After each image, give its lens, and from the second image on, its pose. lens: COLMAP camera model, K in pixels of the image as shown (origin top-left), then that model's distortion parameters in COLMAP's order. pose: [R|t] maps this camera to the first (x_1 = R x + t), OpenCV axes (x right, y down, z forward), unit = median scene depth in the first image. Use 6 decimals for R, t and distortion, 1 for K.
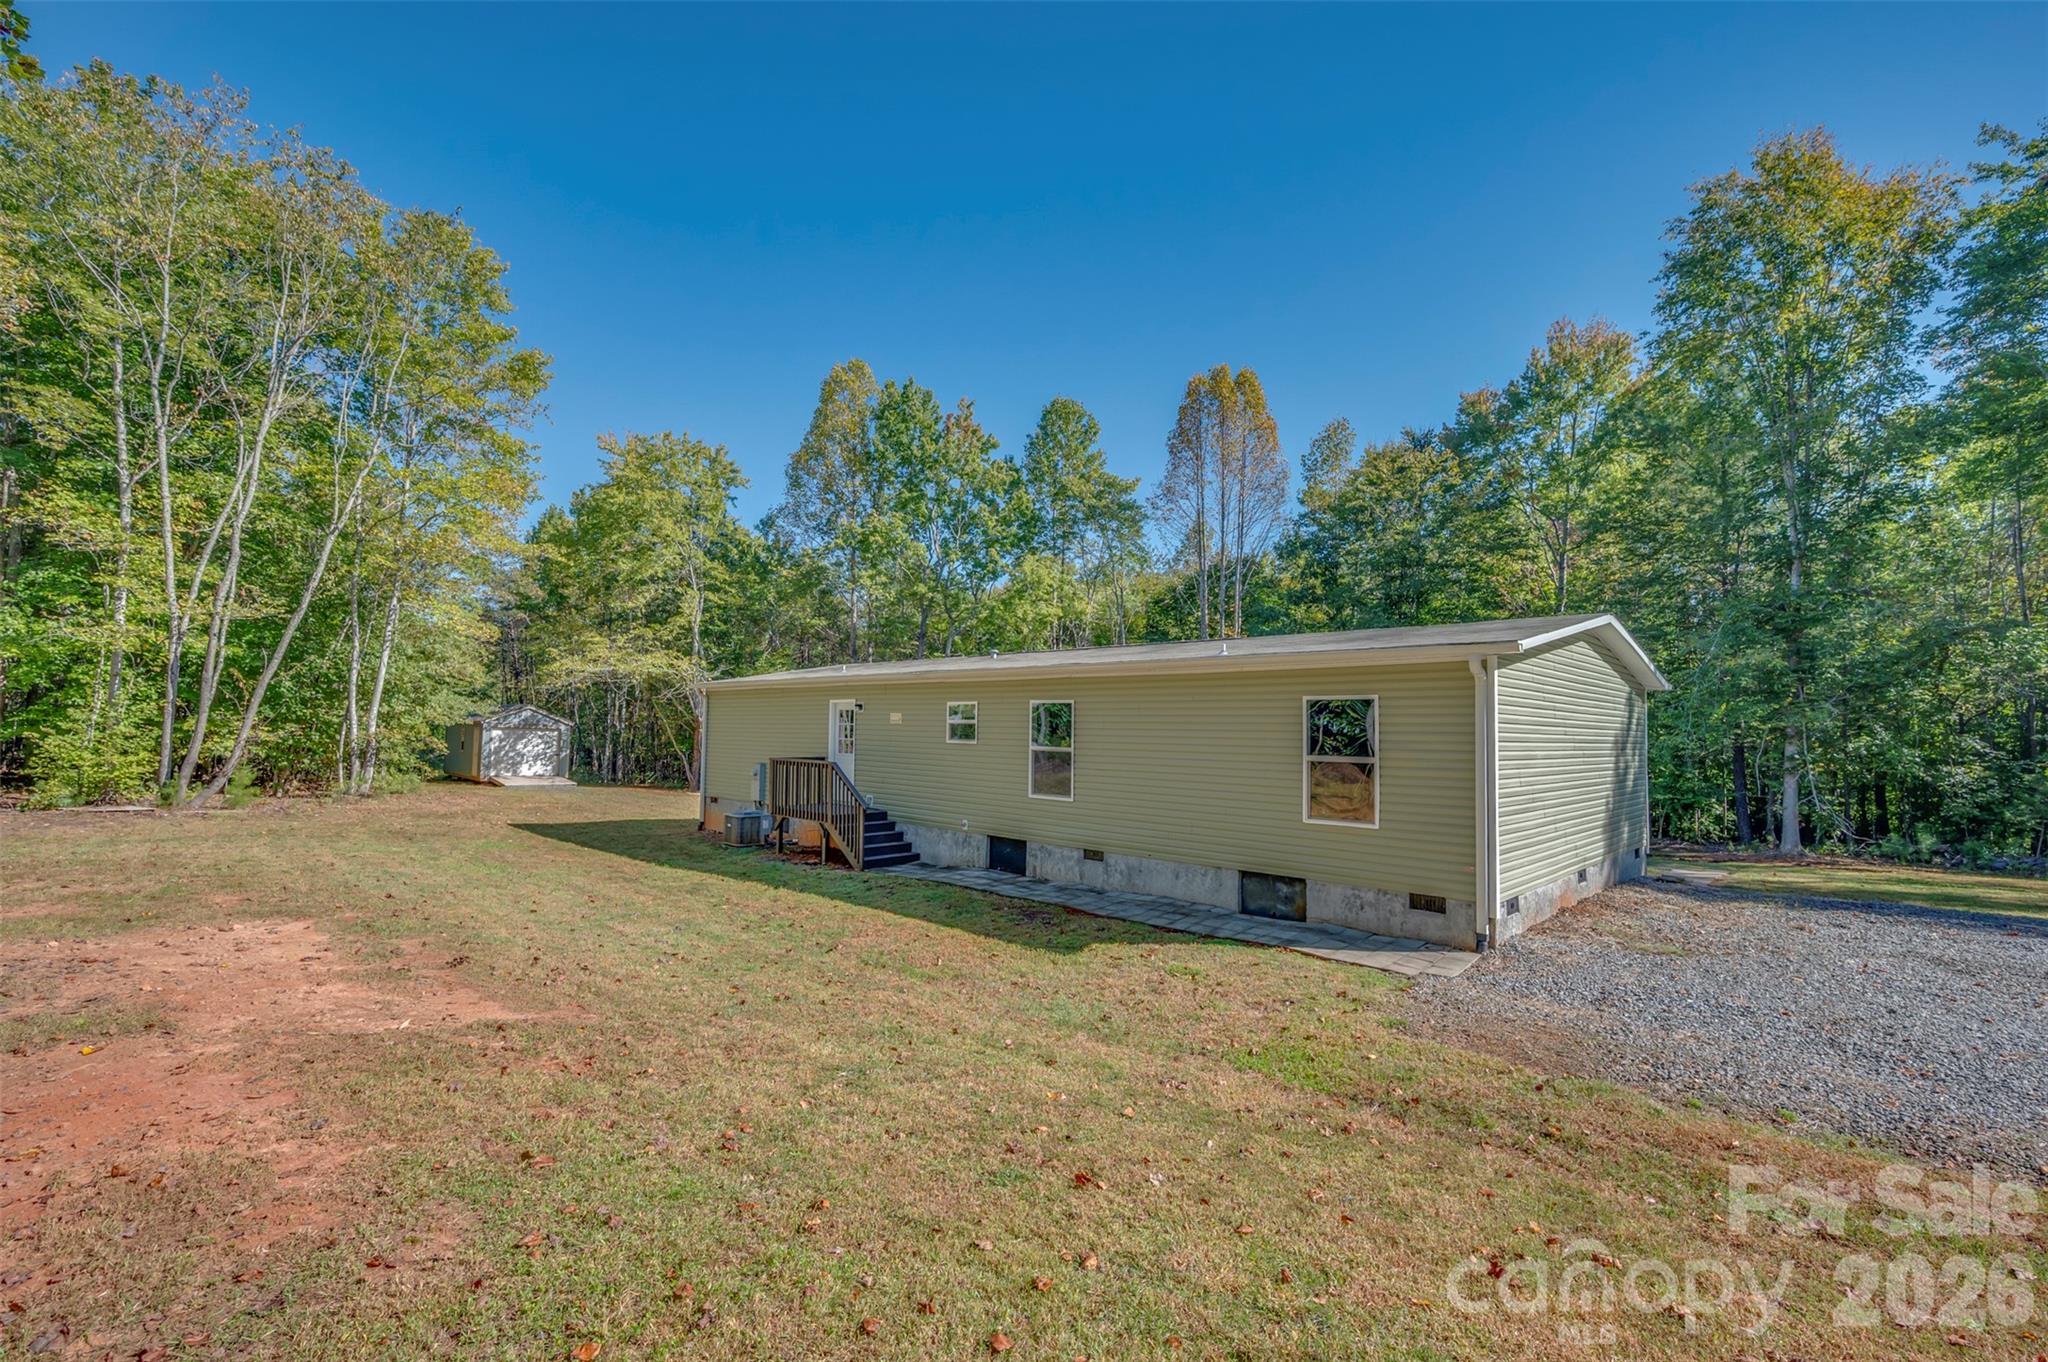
lens RADIAL K [[896.6, 0, 1028.9], [0, 896.6, 685.1], [0, 0, 1]] dist [-0.000661, 0.000429]
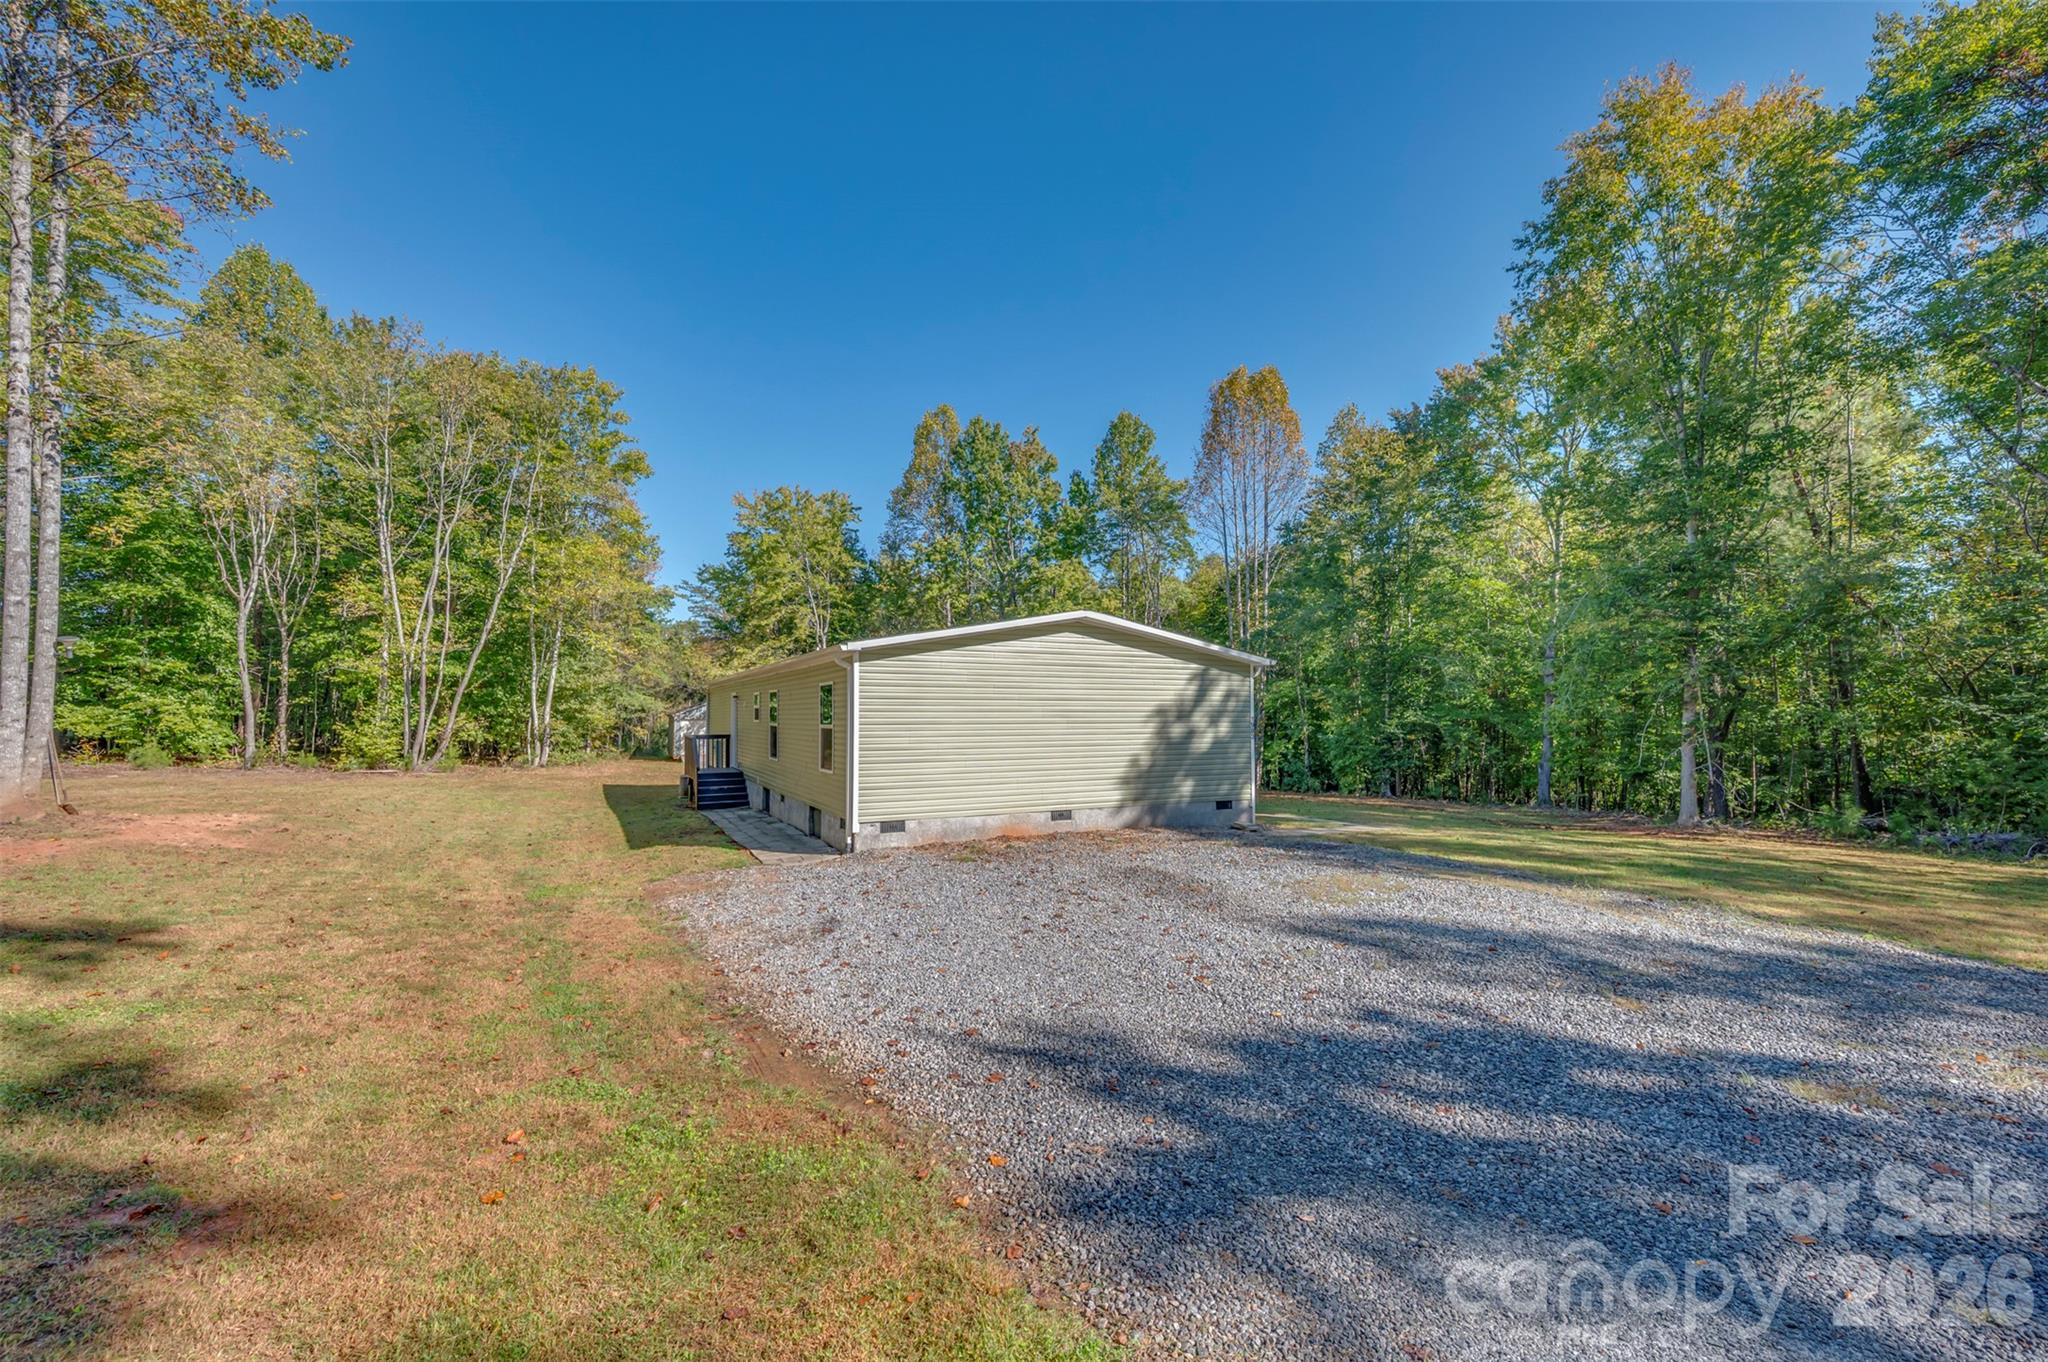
lens RADIAL K [[896.6, 0, 1059.5], [0, 896.6, 660.8], [0, 0, 1]] dist [-0.000661, 0.000429]
pose [[0.945619, -0.040538, -0.322742, 0.366527], [0.035865, 0.999148, -0.020414, 0.006639], [0.323294, 0.007729, 0.946267, -0.087264]]
